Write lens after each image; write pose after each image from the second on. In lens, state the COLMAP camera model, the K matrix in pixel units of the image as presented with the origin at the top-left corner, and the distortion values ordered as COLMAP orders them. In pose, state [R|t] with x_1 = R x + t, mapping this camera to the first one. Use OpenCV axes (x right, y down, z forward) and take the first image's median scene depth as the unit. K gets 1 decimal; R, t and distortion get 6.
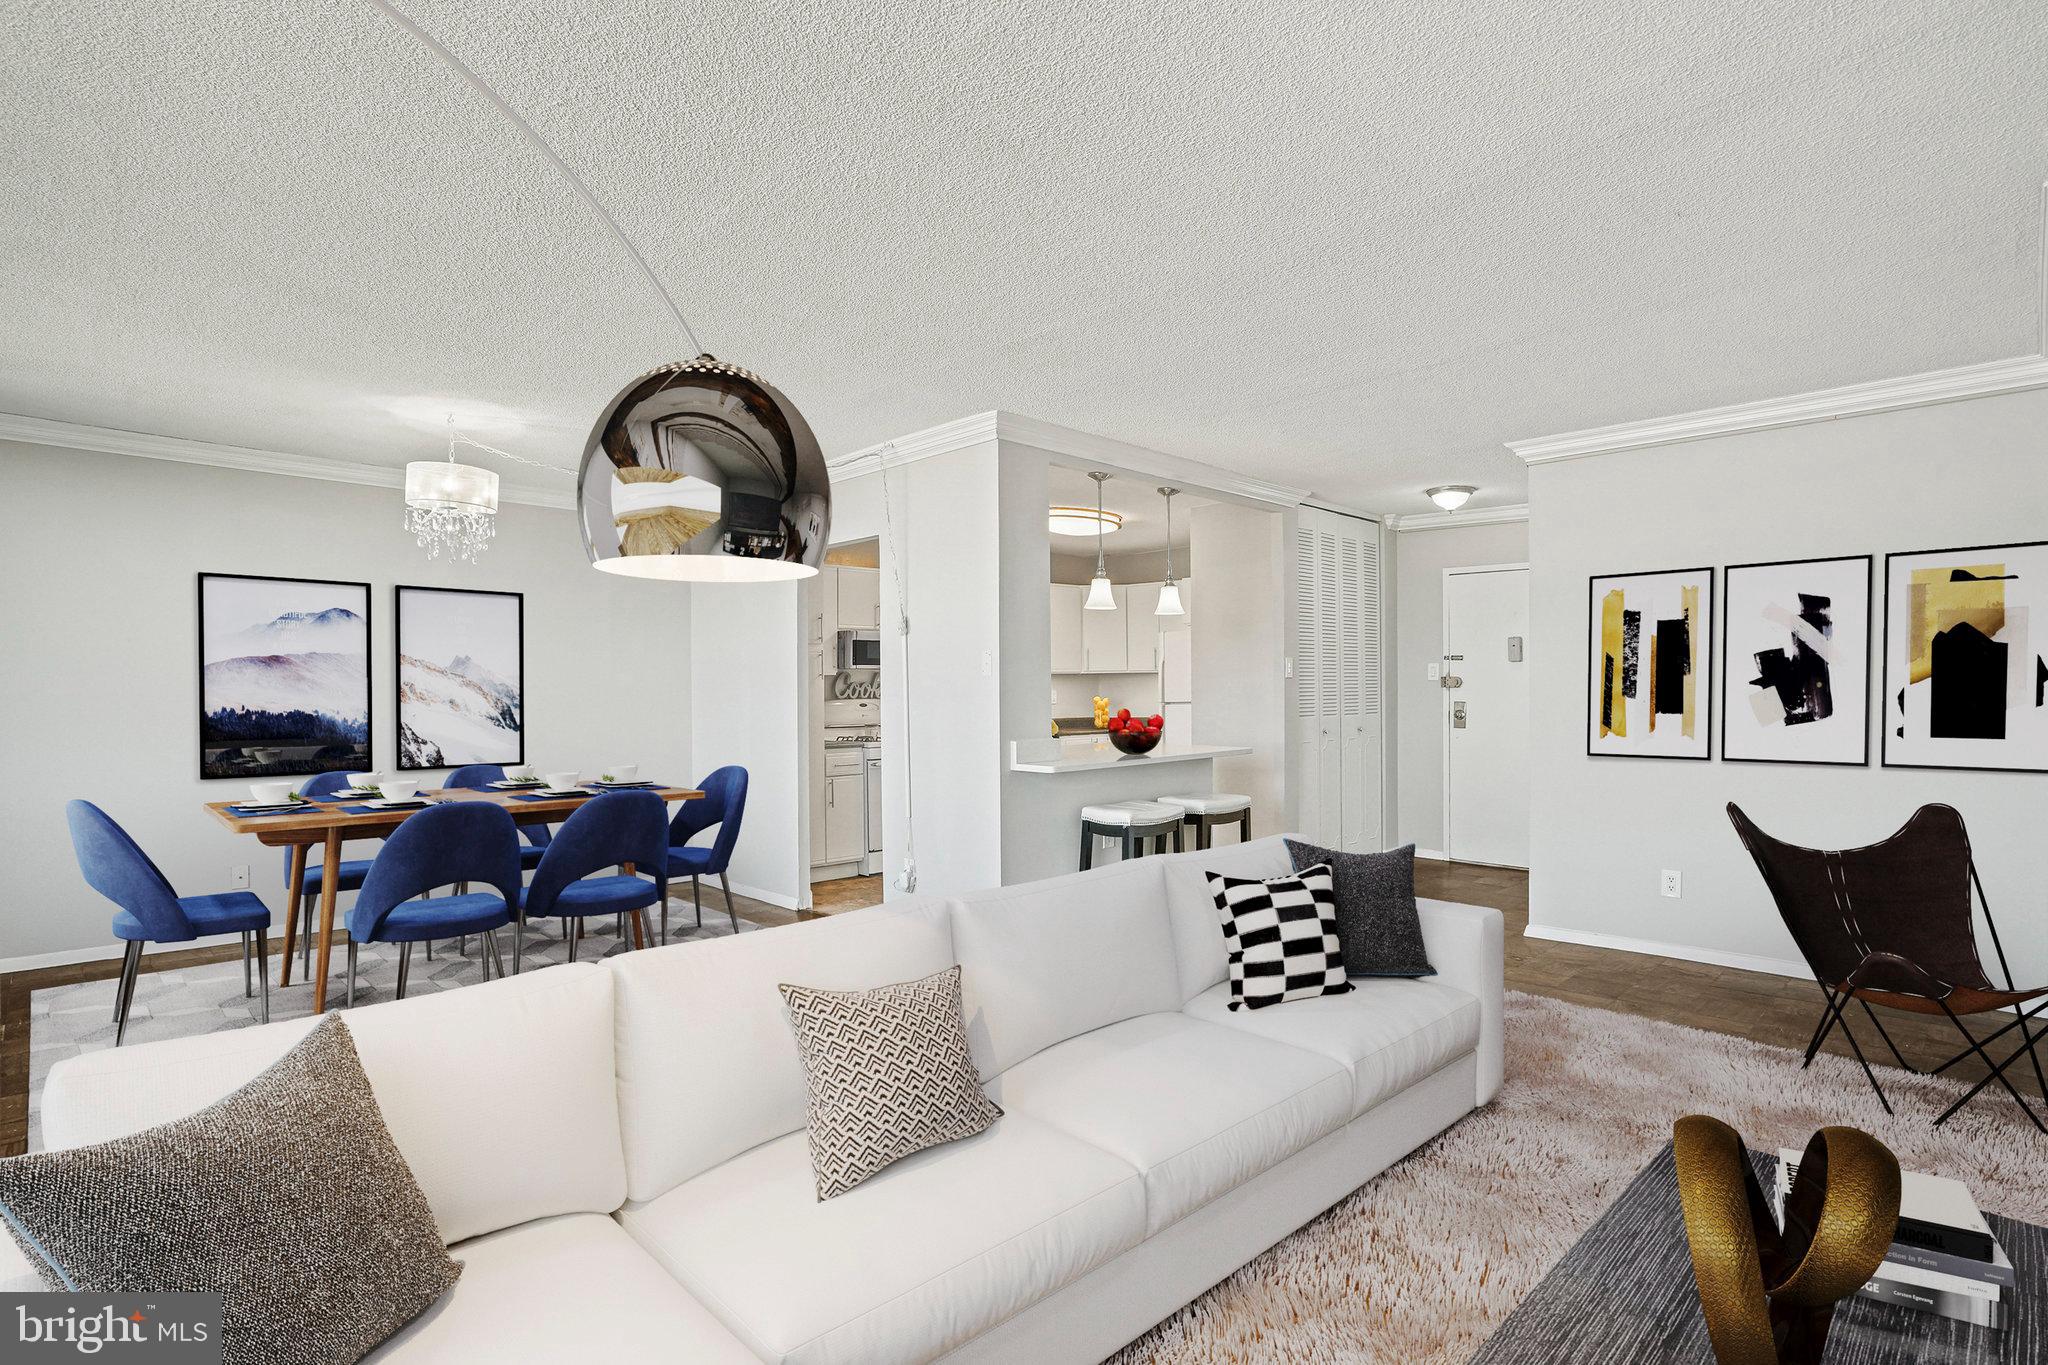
lens RADIAL K [[1008.3, 0, 1038.4], [0, 1008.3, 688.3], [0, 0, 1]] dist [-0.050584, 0.017276]
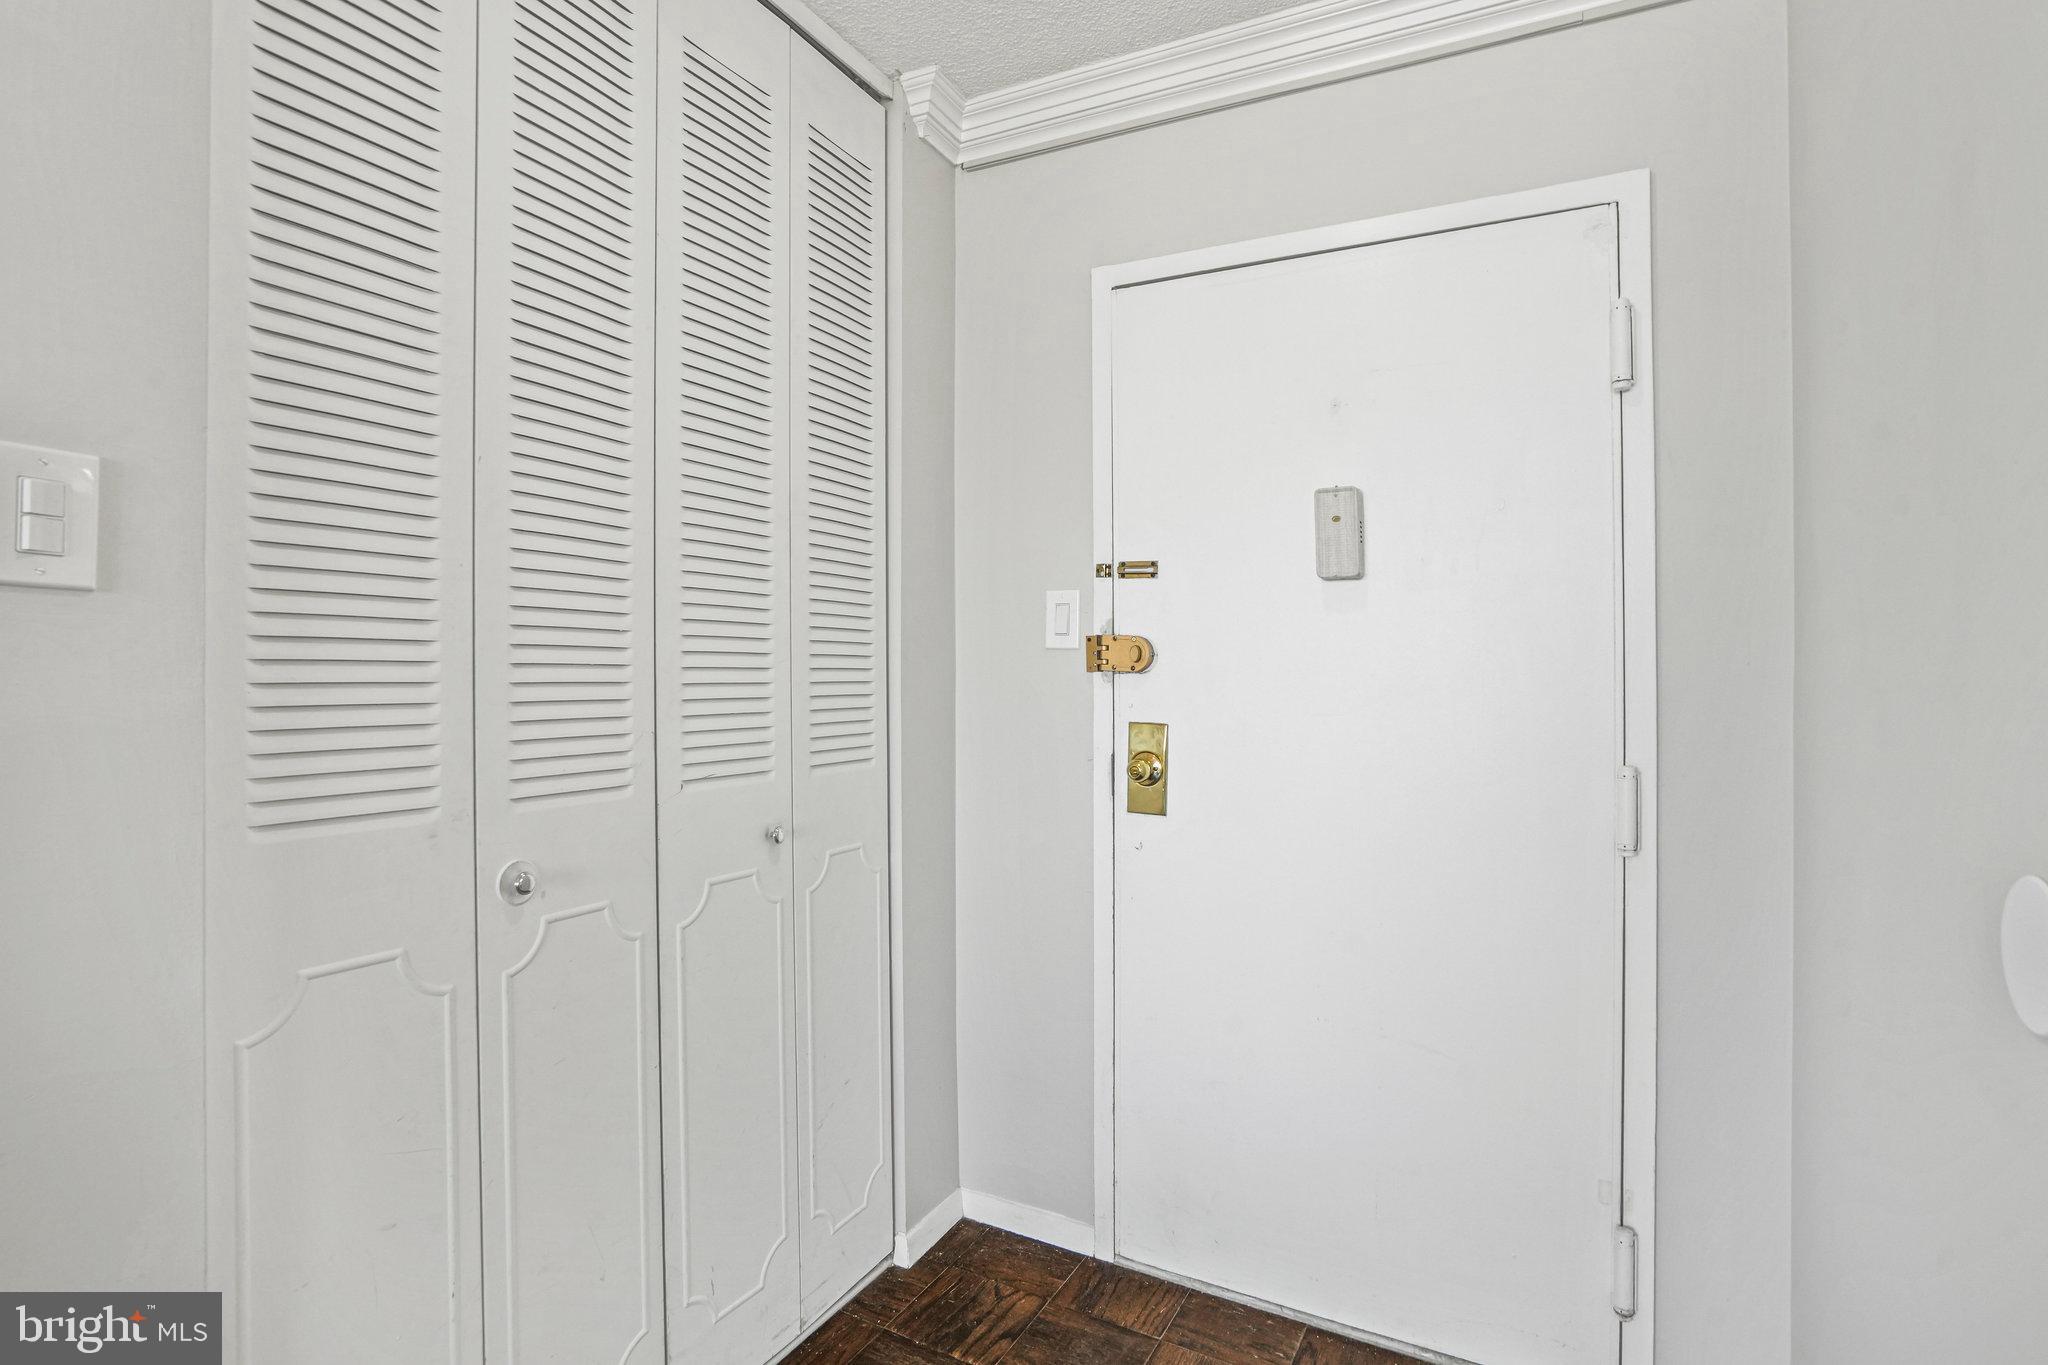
lens RADIAL K [[1008.3, 0, 1018.2], [0, 1008.3, 660.7], [0, 0, 1]] dist [-0.050584, 0.017276]
pose [[0.958892, 0.010236, 0.283585, 0.305792], [-0.003751, 0.999719, -0.023401, 0.002913], [-0.283745, 0.021375, 0.958661, 0.737784]]
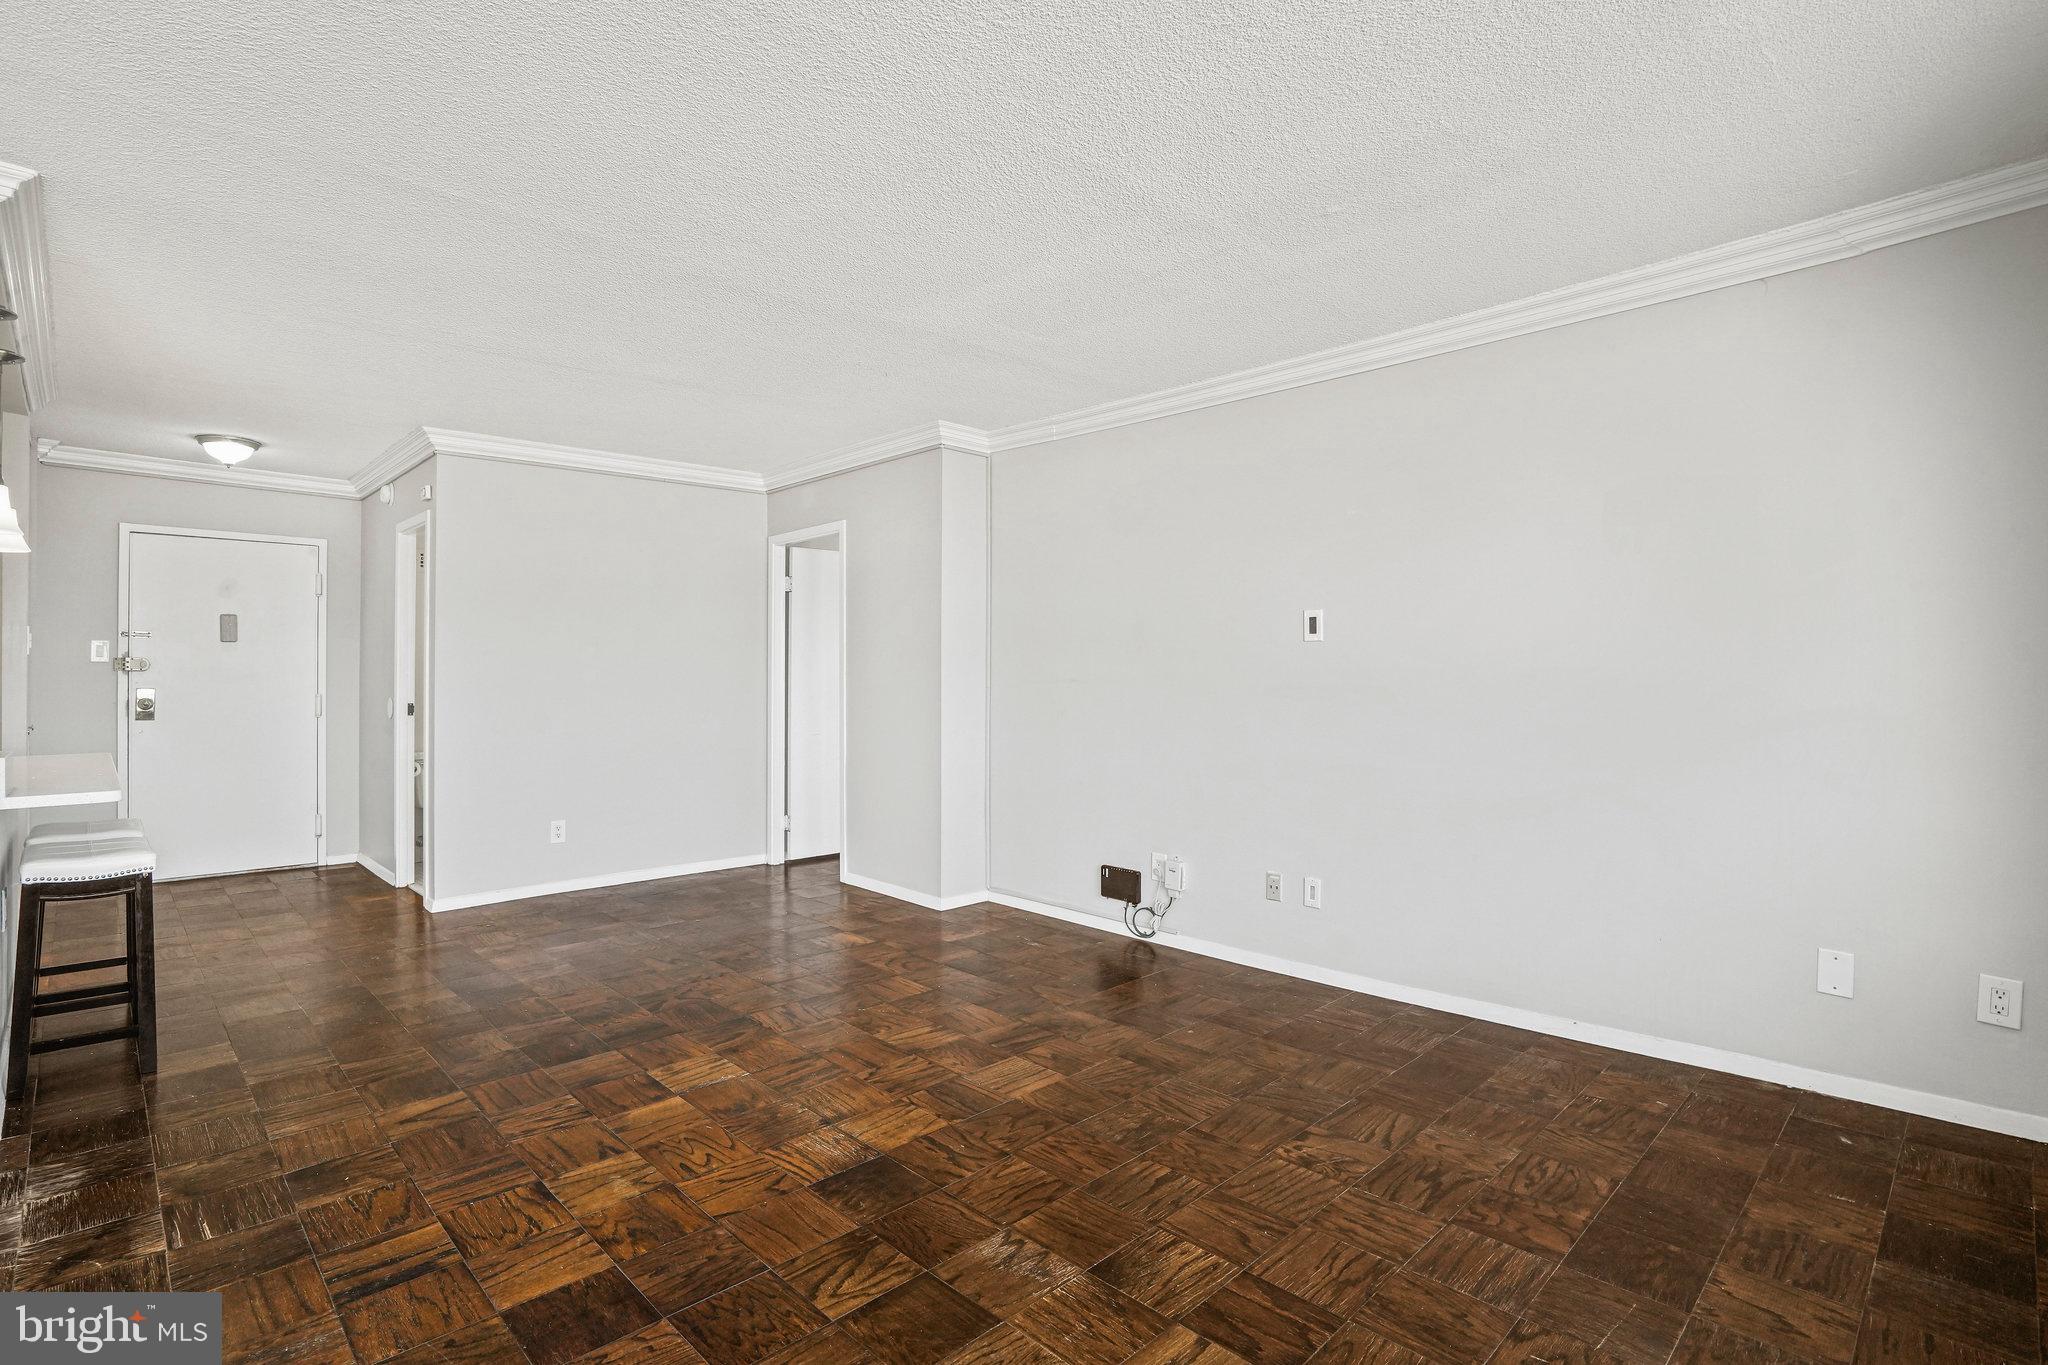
lens RADIAL K [[1008.3, 0, 1022.0], [0, 1008.3, 664.6], [0, 0, 1]] dist [-0.050584, 0.017276]
pose [[0.046183, 0.008669, 0.998895, -0.352590], [0.005830, 0.999943, -0.008947, 0.005514], [-0.998916, 0.006237, 0.046130, 0.244334]]
